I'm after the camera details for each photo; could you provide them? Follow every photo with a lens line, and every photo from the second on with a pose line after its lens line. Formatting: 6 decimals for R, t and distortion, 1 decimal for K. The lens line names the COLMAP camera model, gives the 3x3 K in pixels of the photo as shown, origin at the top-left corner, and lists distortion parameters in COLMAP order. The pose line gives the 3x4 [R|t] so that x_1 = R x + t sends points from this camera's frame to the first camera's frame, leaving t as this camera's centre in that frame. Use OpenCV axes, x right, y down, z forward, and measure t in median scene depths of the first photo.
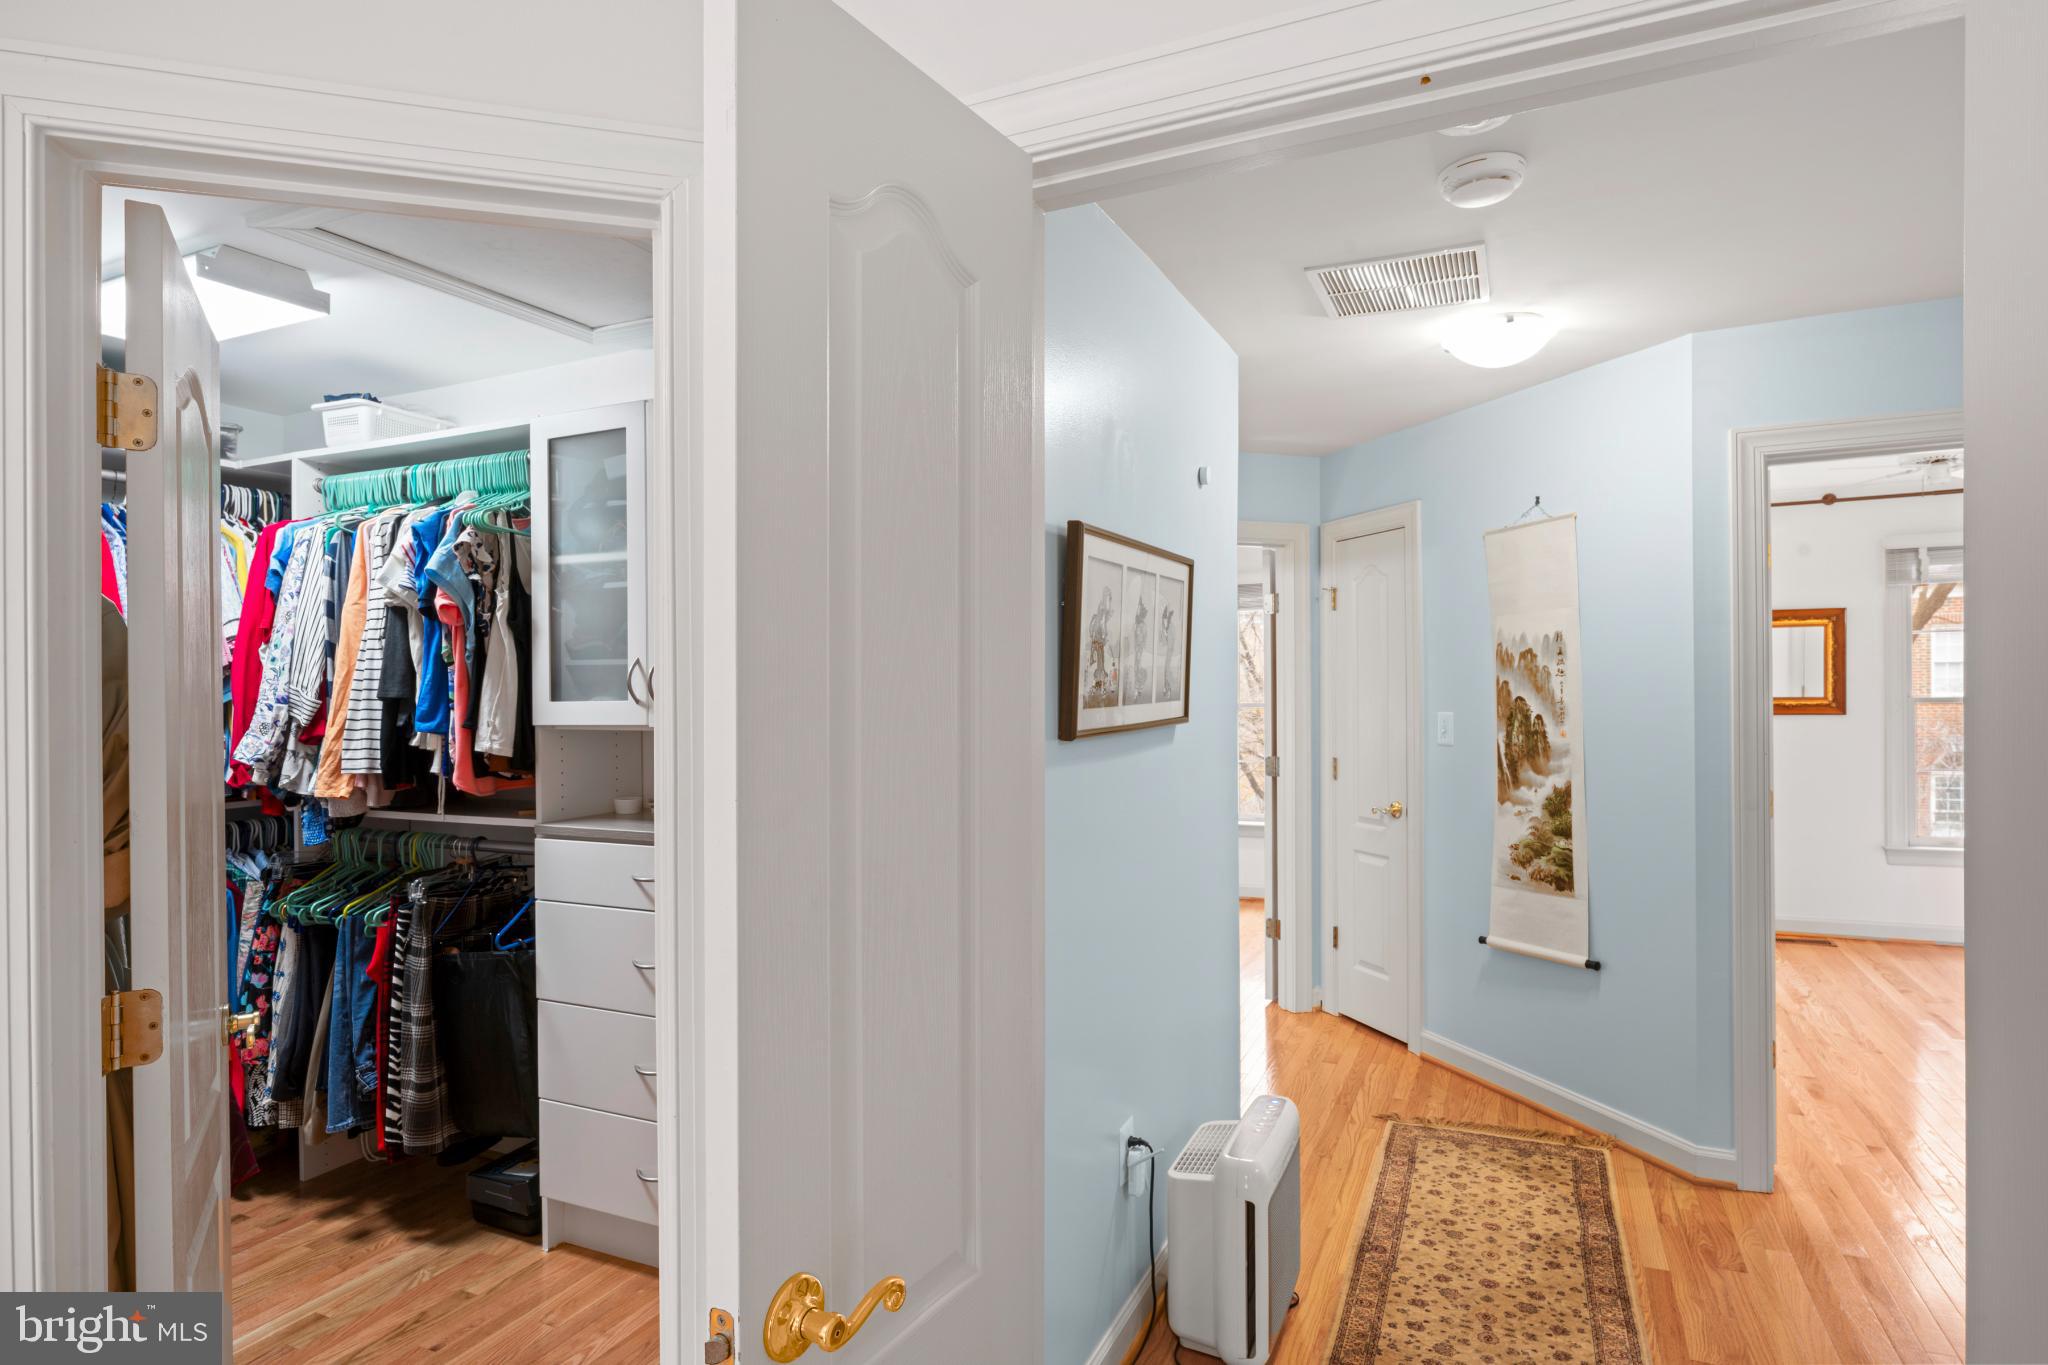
lens RADIAL K [[1134.3, 0, 999.8], [0, 1134.3, 697.7], [0, 0, 1]] dist [-0.003797, 0.000264]
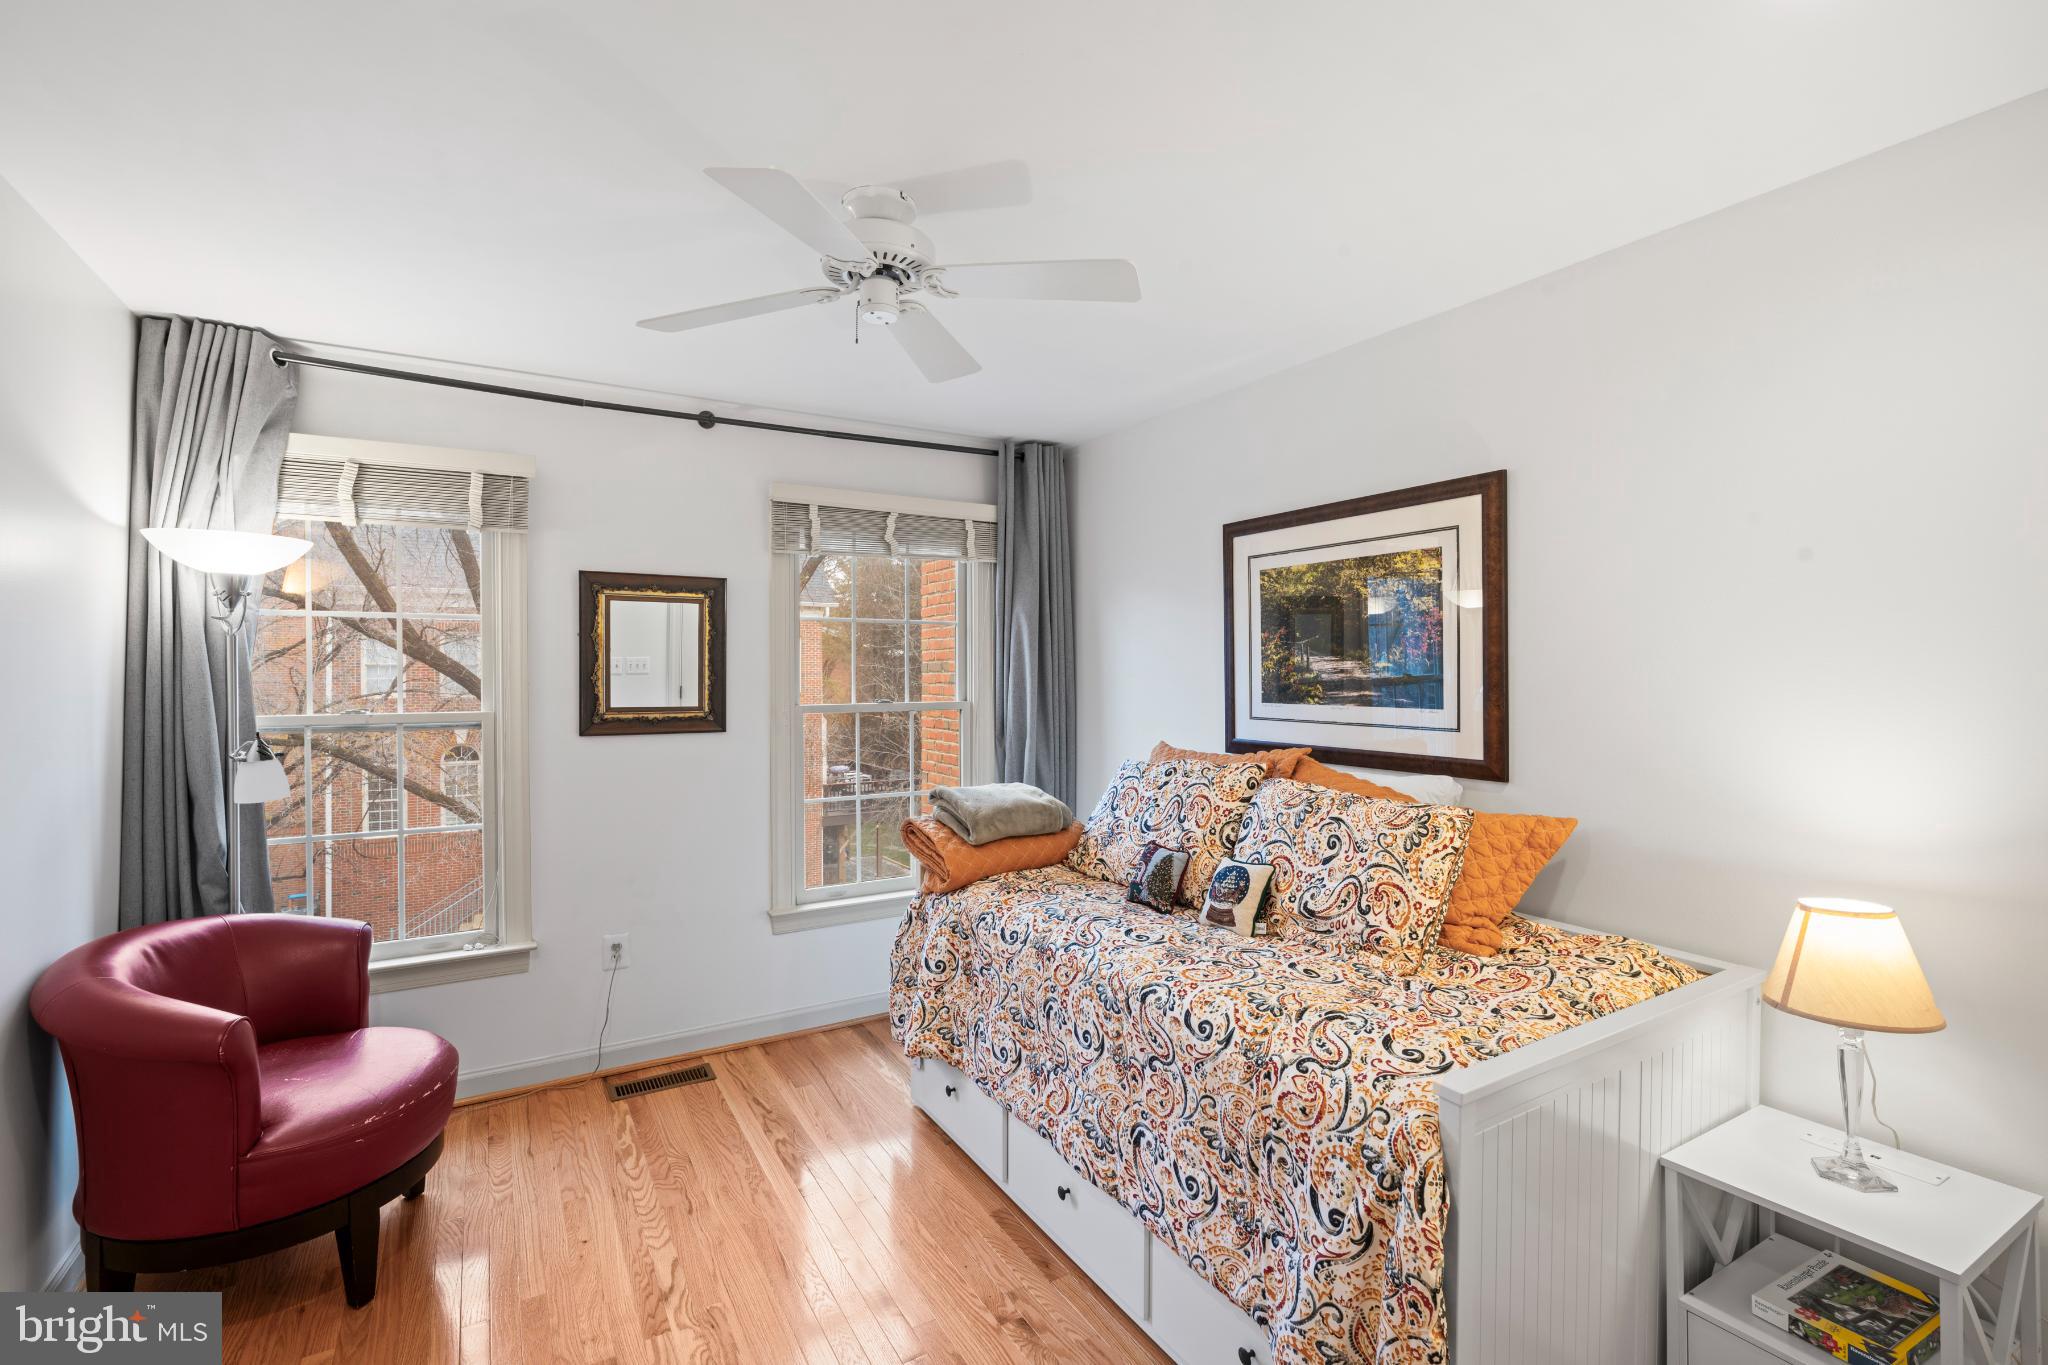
lens RADIAL K [[921.0, 0, 1026.9], [0, 921.0, 676.8], [0, 0, 1]] dist [-0.013280, 0.000049]
pose [[0.566858, 0.010023, 0.823755, 0.377016], [0.001766, 0.999909, -0.013382, -0.010745], [-0.823814, 0.009041, 0.566788, 0.513909]]
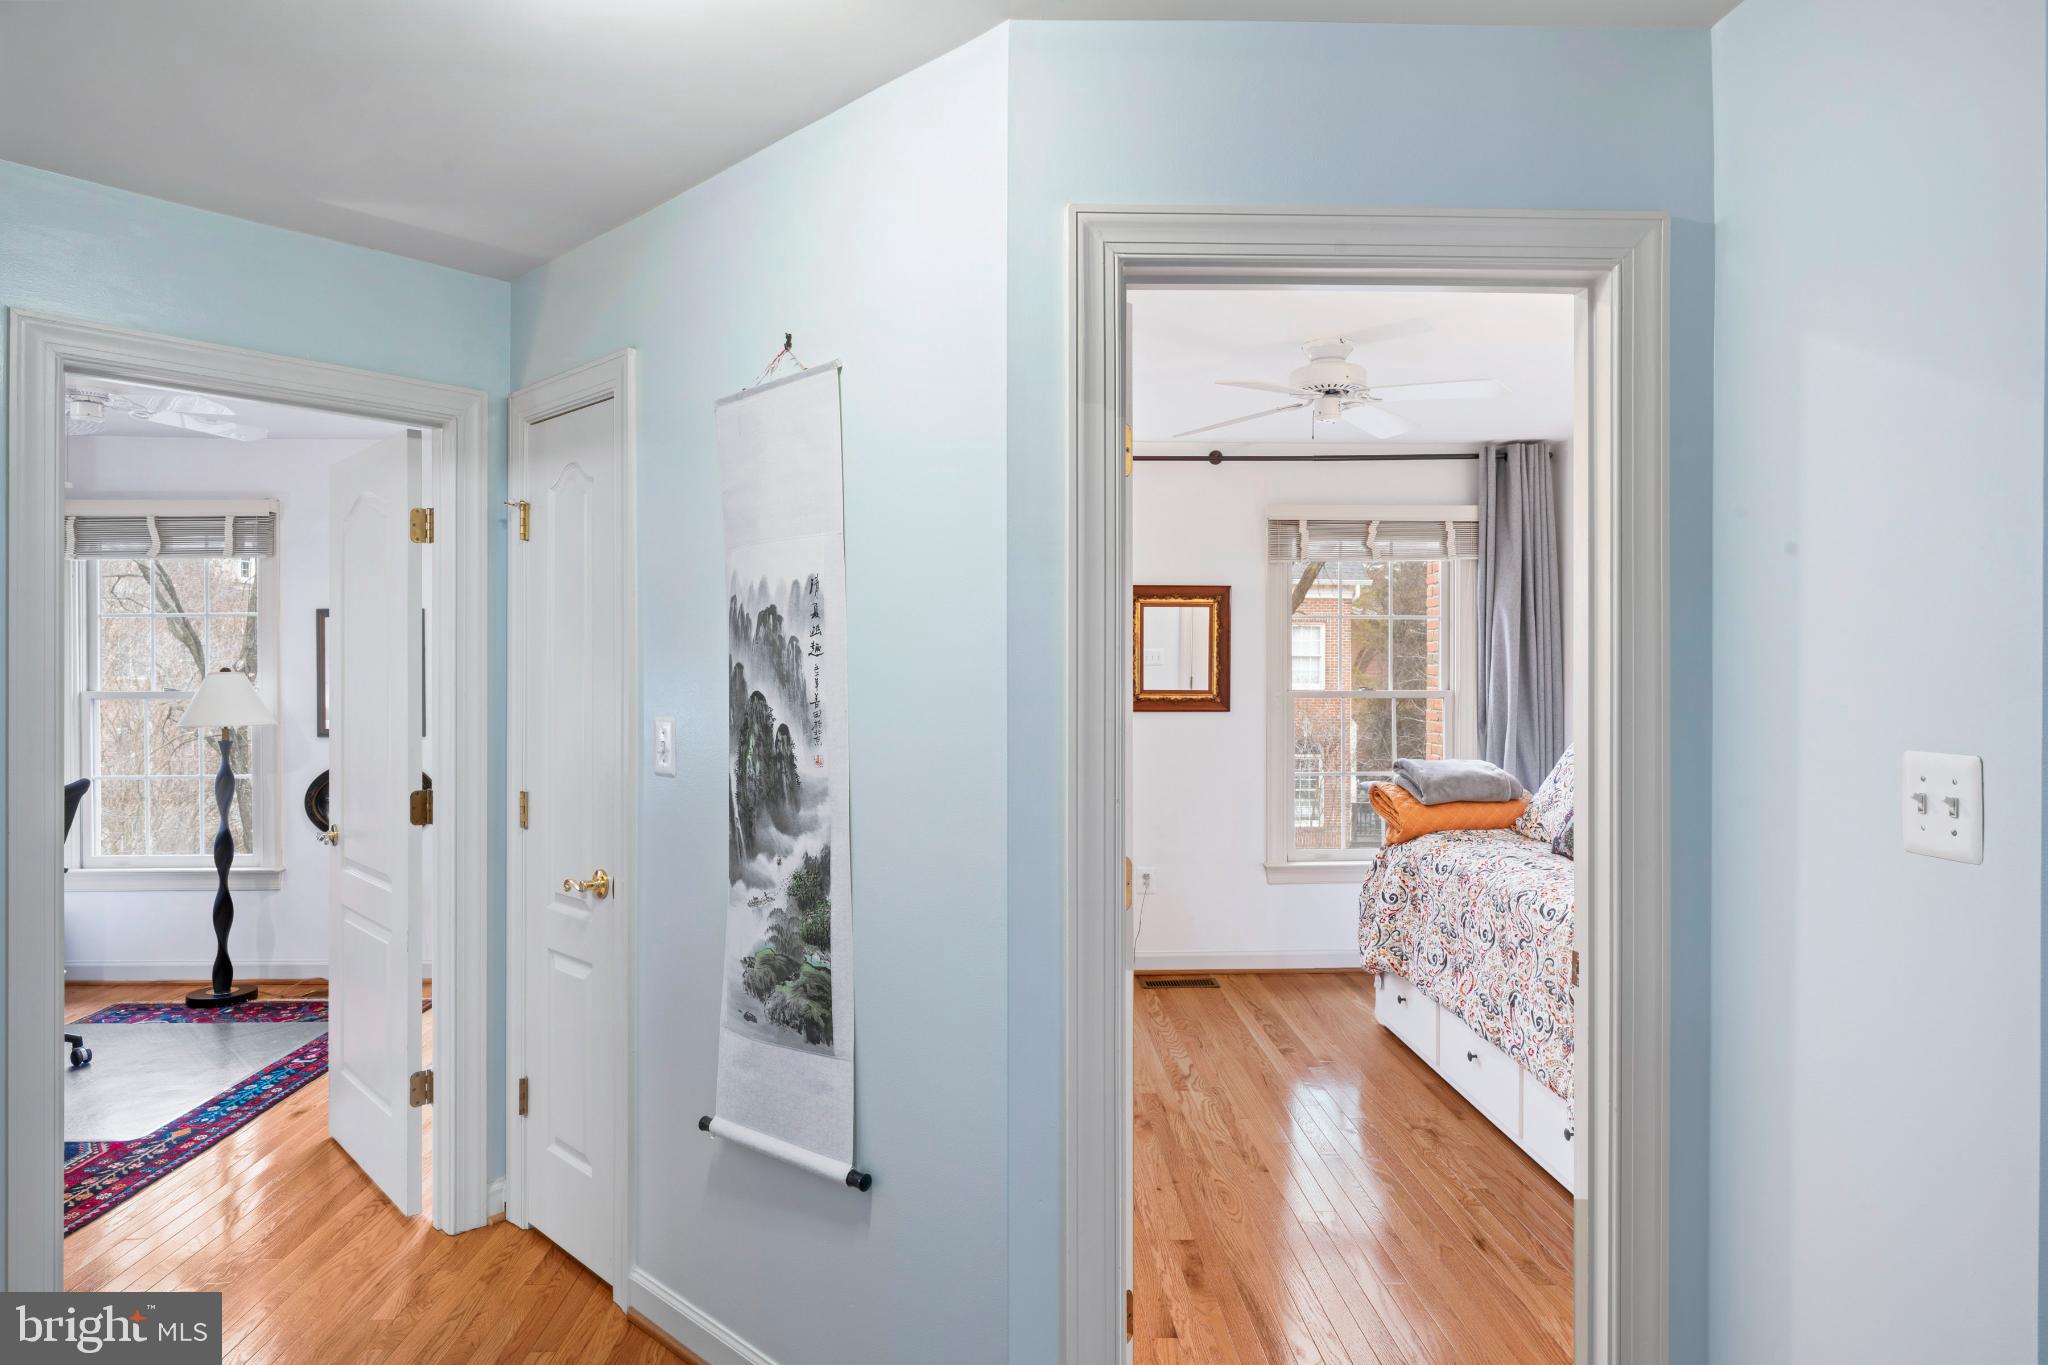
lens RADIAL K [[1194.1, 0, 1024.0], [0, 1194.1, 682.5], [0, 0, 1]] dist [-0.003650, -0.000113]
pose [[0.889509, 0.007877, 0.456850, 0.193996], [-0.007639, 0.999968, -0.002368, -0.003353], [-0.456854, -0.001383, 0.889540, 0.264520]]
